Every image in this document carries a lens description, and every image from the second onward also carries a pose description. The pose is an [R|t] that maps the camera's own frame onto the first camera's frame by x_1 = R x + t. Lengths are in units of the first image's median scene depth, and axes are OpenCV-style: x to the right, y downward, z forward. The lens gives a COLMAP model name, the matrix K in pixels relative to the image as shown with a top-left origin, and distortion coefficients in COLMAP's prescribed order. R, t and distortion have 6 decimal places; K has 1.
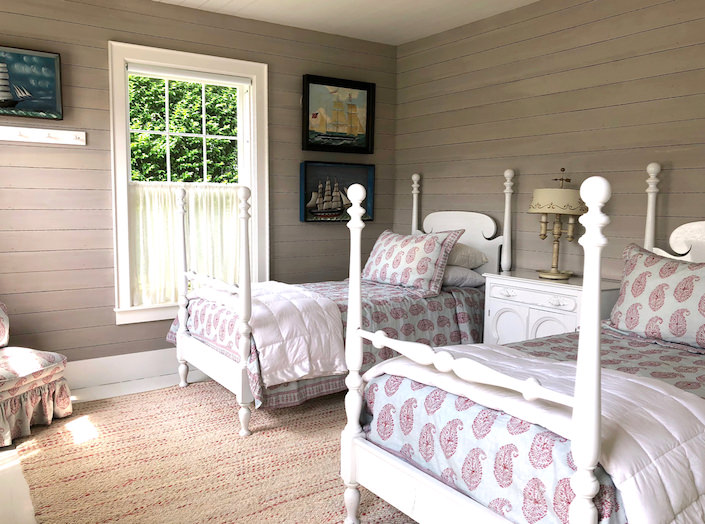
lens RADIAL K [[586.9, 0, 353.0], [0, 586.9, 265.4], [0, 0, 1]] dist [-0.005436, -0.020802]
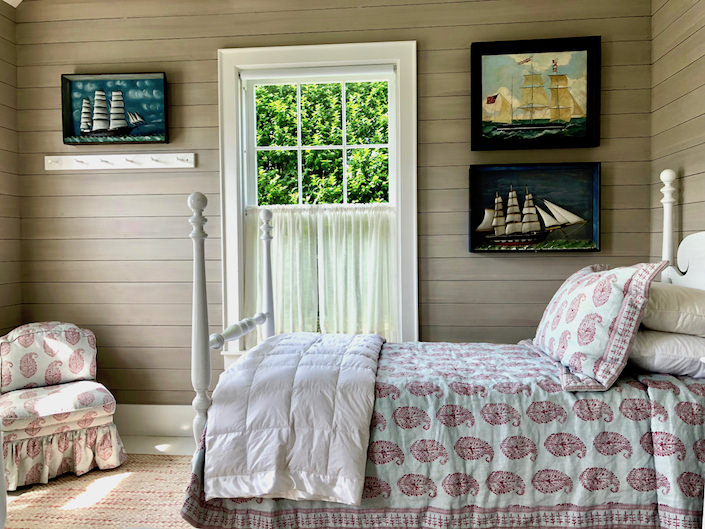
lens RADIAL K [[581.4, 0, 351.1], [0, 581.4, 259.0], [0, 0, 1]] dist [-0.002668, -0.002490]
pose [[0.763896, 0.000665, -0.645339, 0.296987], [-0.053080, 0.996676, -0.061805, -0.019259], [0.643152, 0.081467, 0.761392, 0.455120]]
